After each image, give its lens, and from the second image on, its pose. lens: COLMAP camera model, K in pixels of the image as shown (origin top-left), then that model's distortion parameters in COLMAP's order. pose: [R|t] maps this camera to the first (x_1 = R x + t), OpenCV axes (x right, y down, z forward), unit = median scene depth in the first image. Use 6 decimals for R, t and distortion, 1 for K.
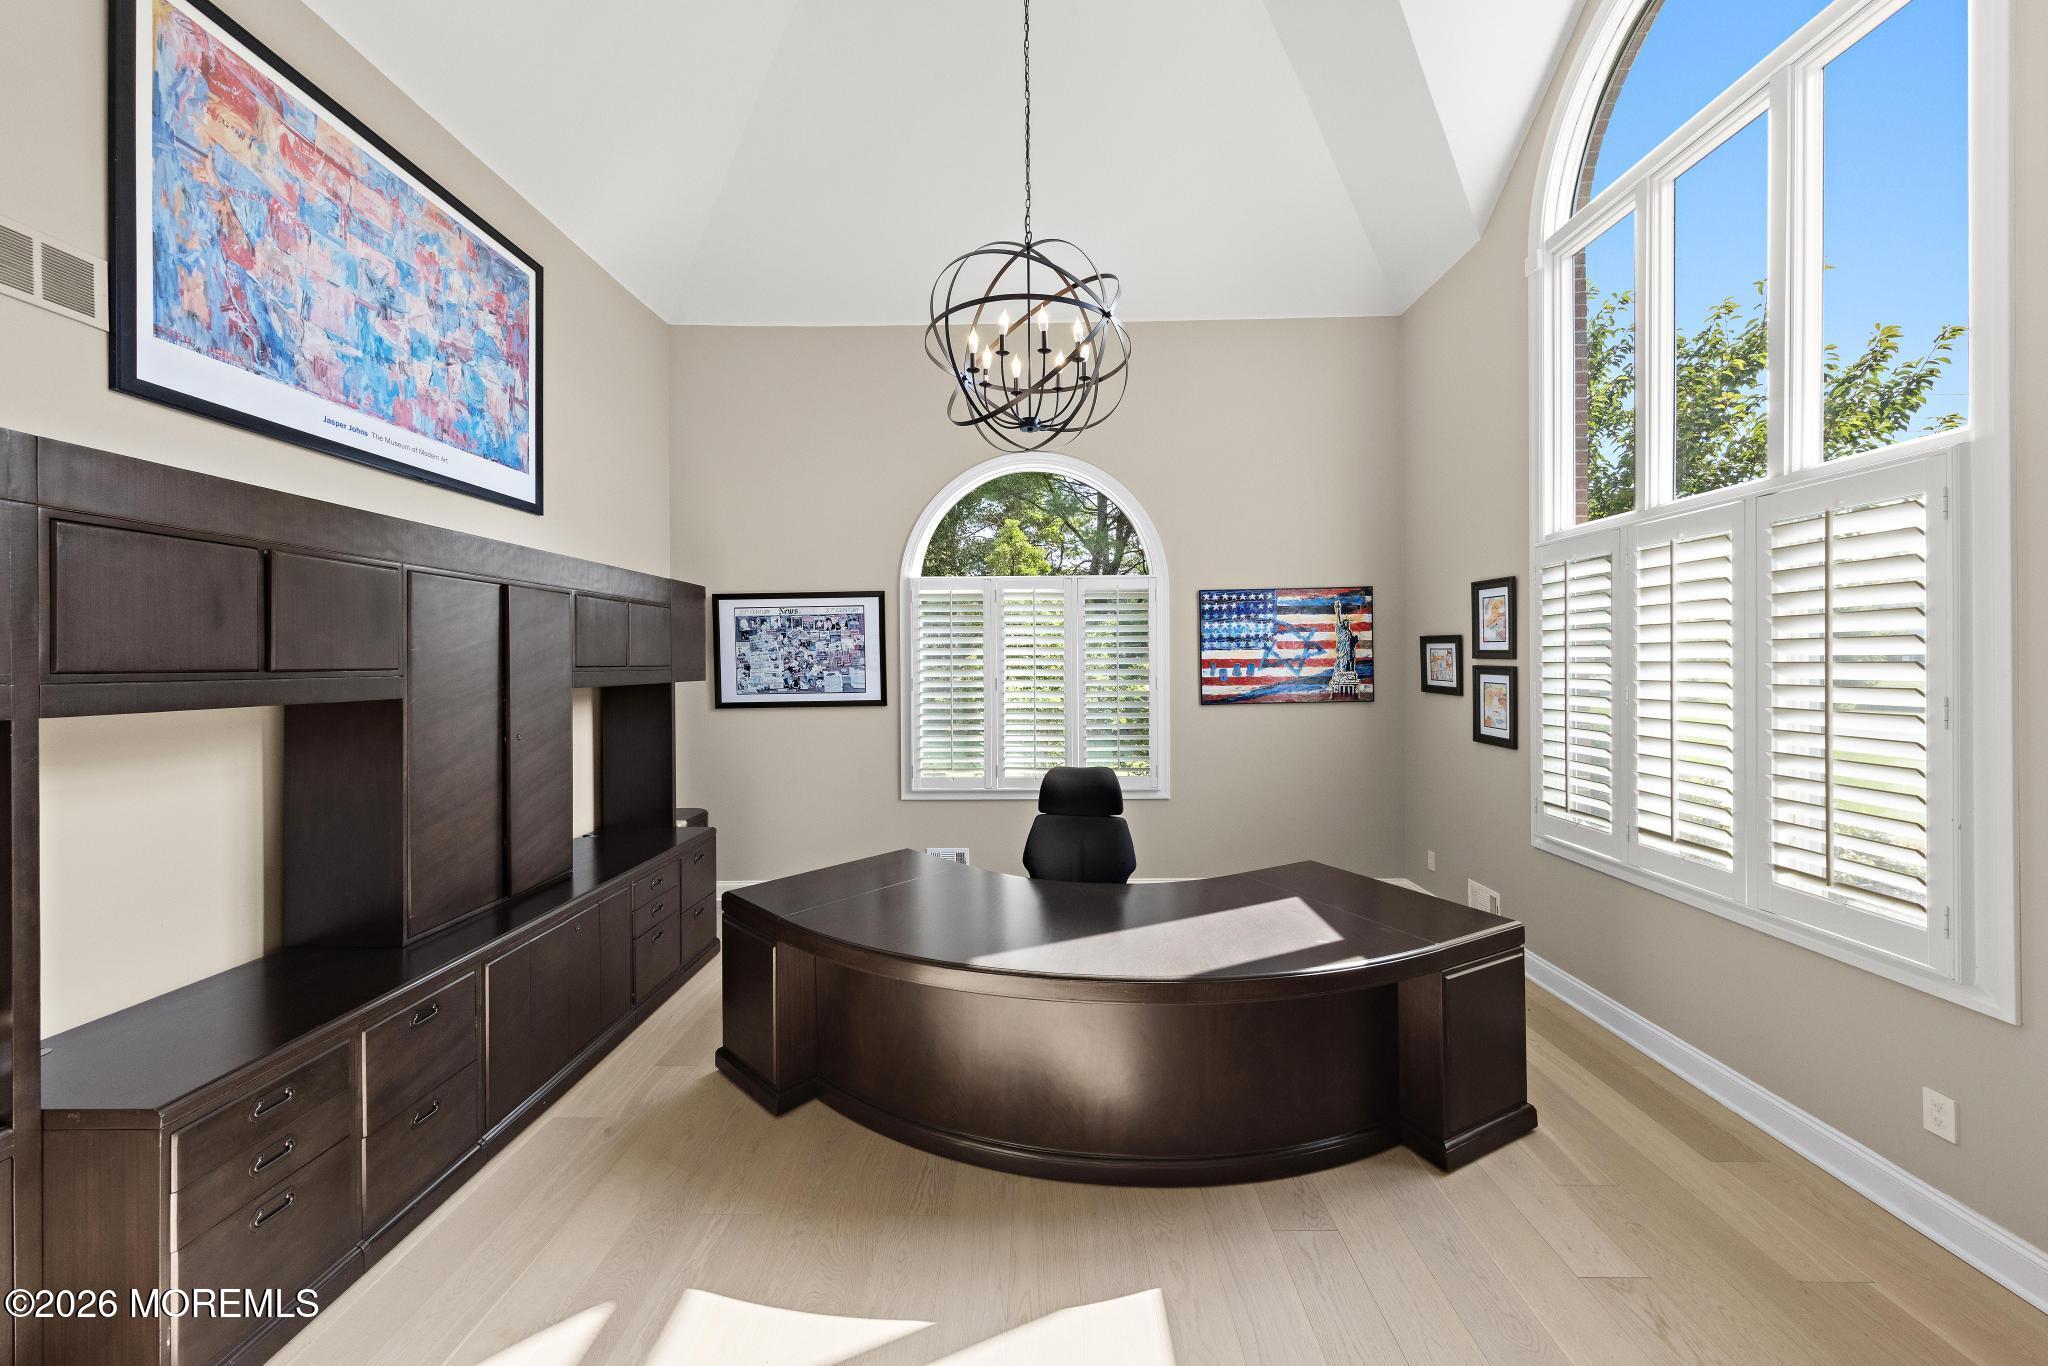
lens RADIAL K [[778.4, 0, 1038.3], [0, 778.4, 664.8], [0, 0, 1]] dist [0.001466, 0.000716]
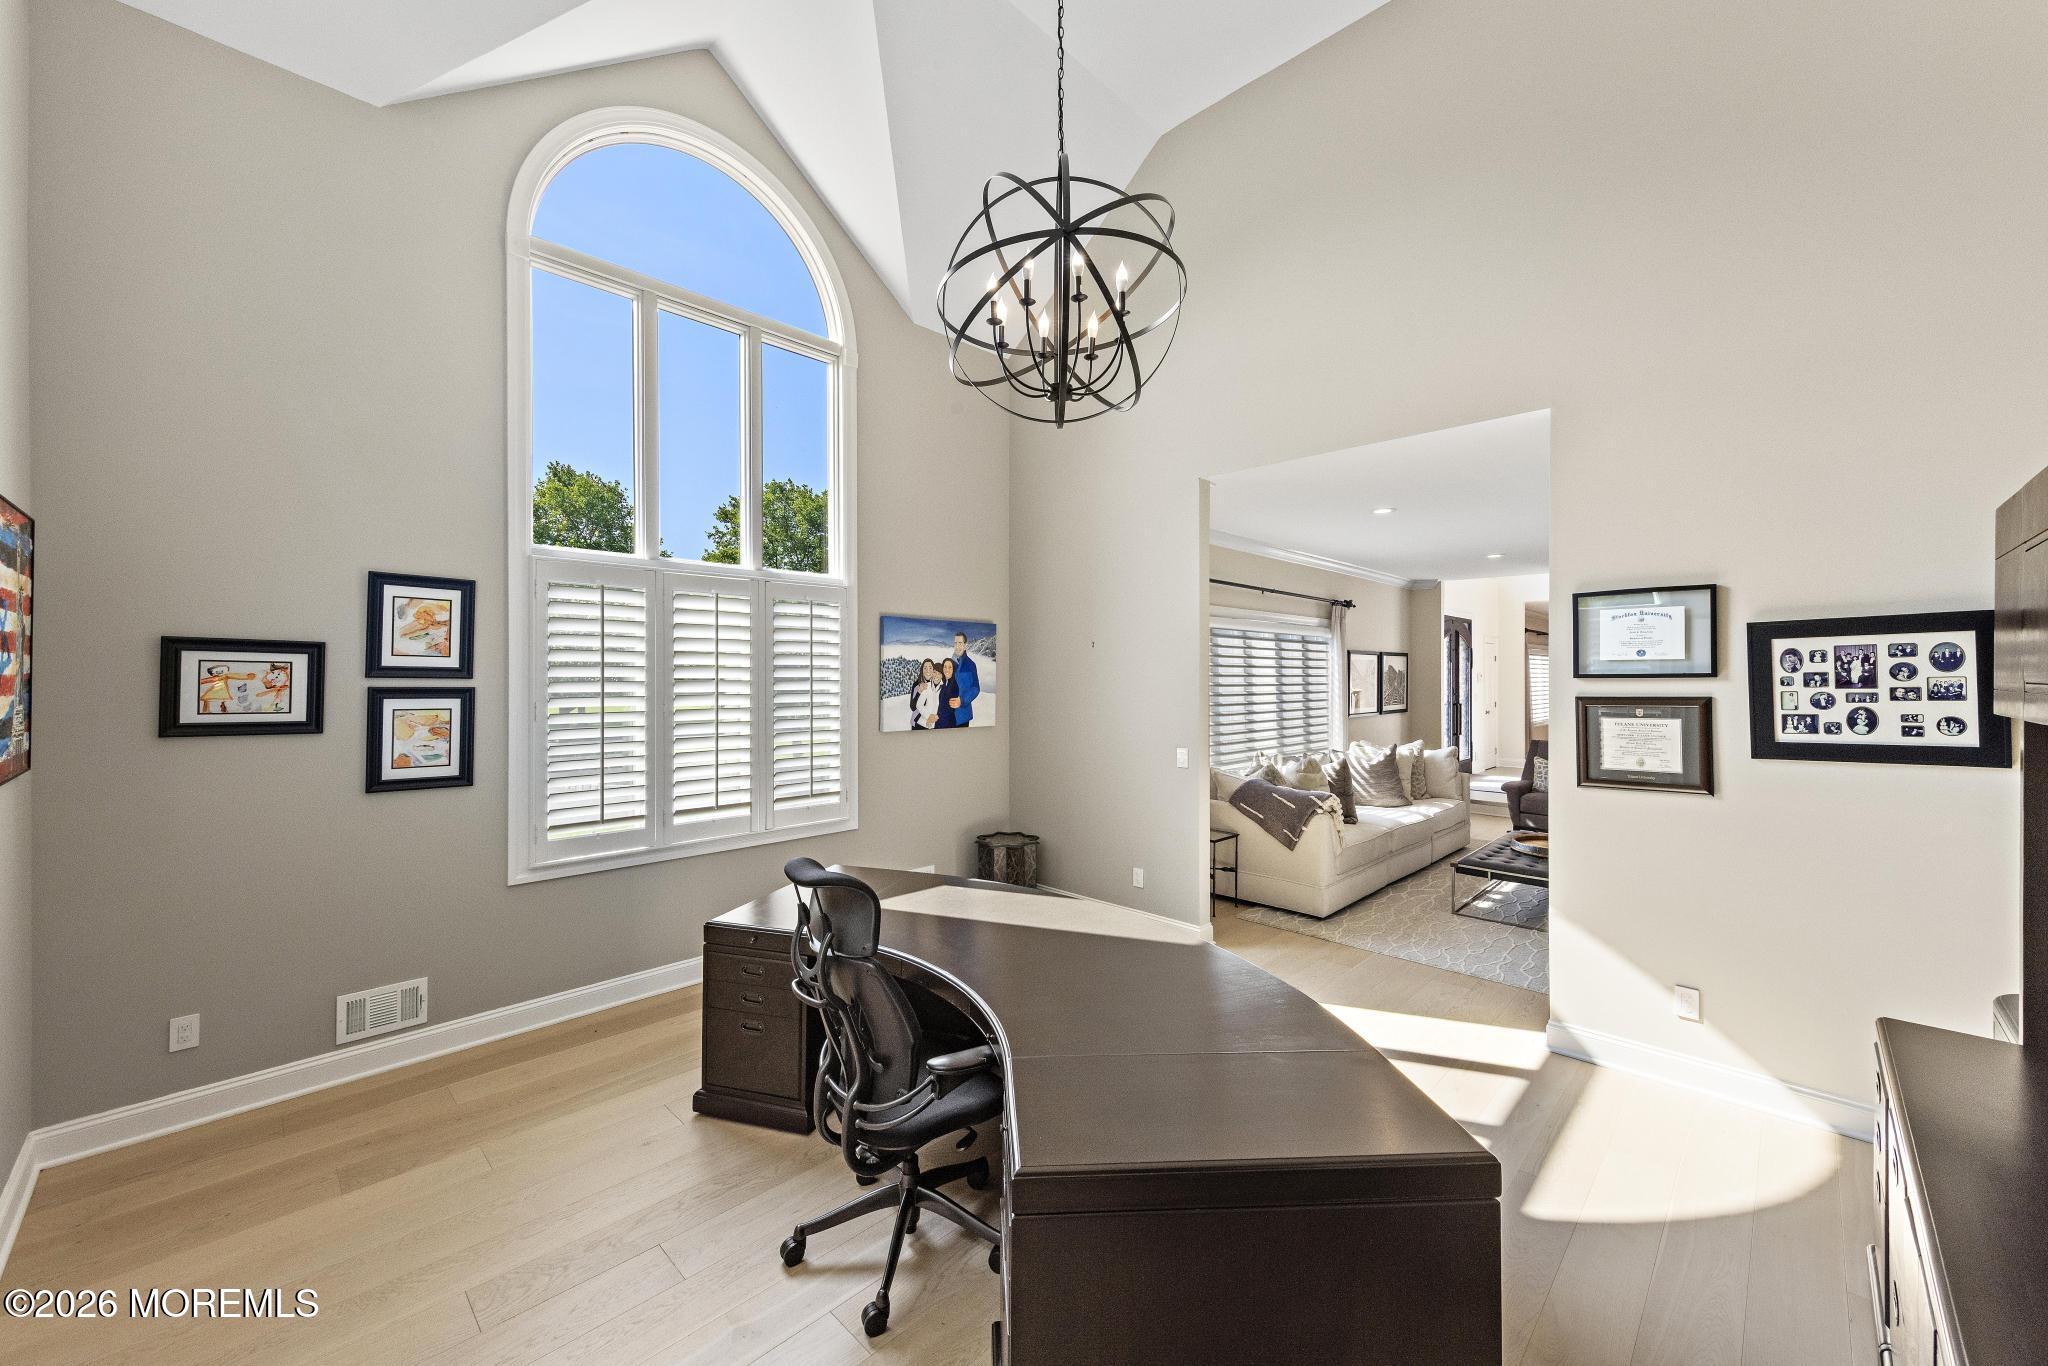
lens RADIAL K [[778.4, 0, 1034.5], [0, 778.4, 669.1], [0, 0, 1]] dist [0.001466, 0.000716]
pose [[-0.723706, 0.012567, 0.689994, -0.587358], [0.006707, 0.999915, -0.011177, -0.005511], [-0.690075, -0.003461, -0.723729, 1.685421]]
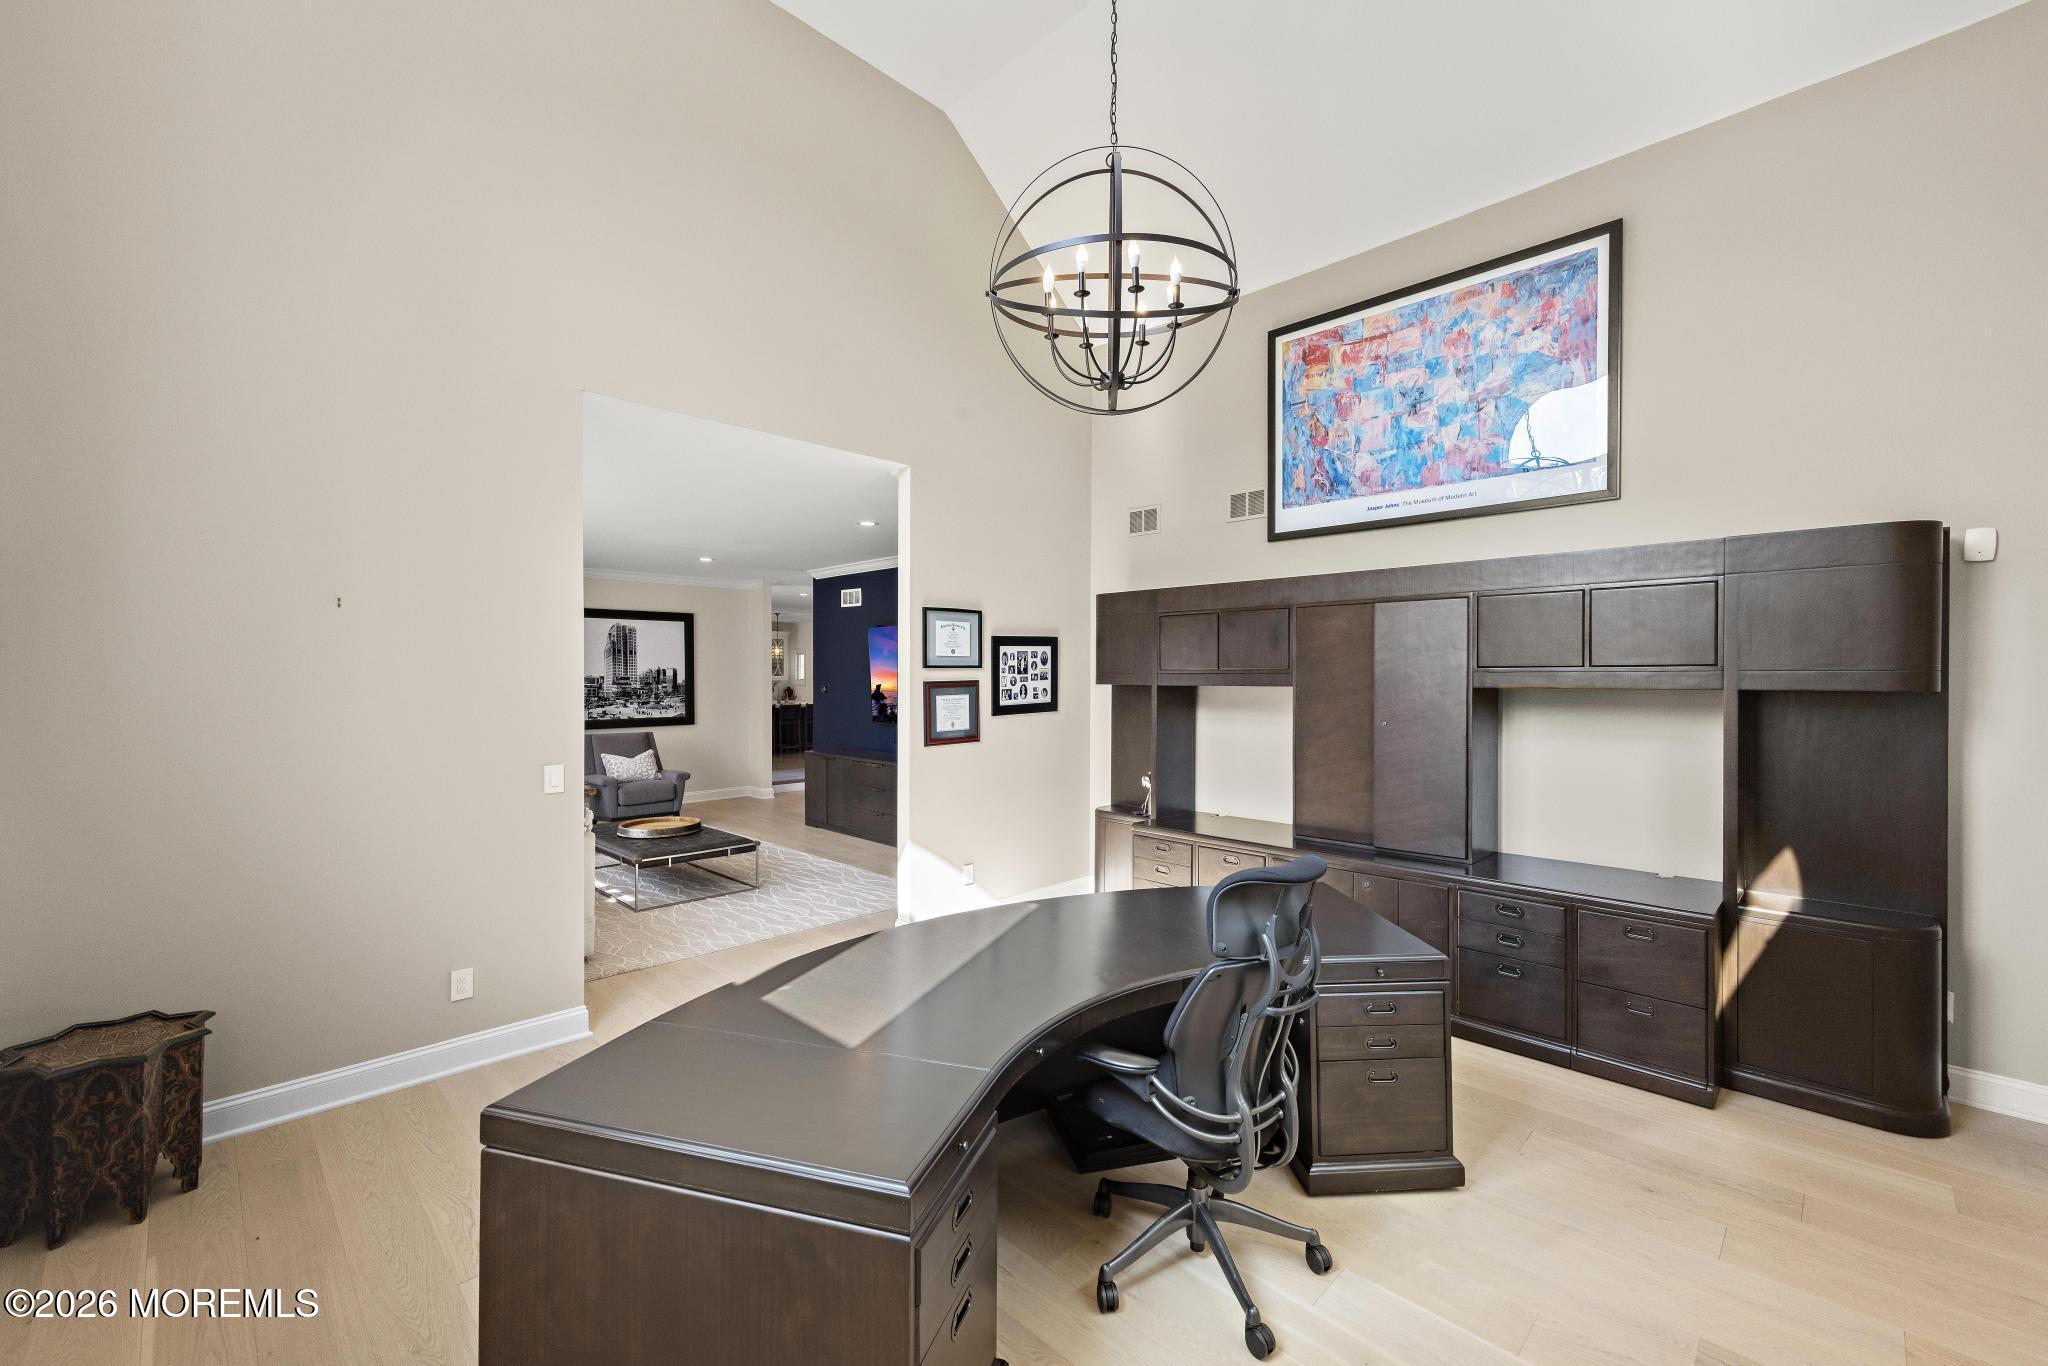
lens RADIAL K [[817.3, 0, 1020.7], [0, 817.3, 676.5], [0, 0, 1]] dist [0.010321, -0.000311]
pose [[-0.706549, 0.003815, -0.707654, 0.714785], [0.001753, 0.999992, 0.003641, 0.012629], [0.707662, 0.001332, -0.706550, 1.618966]]
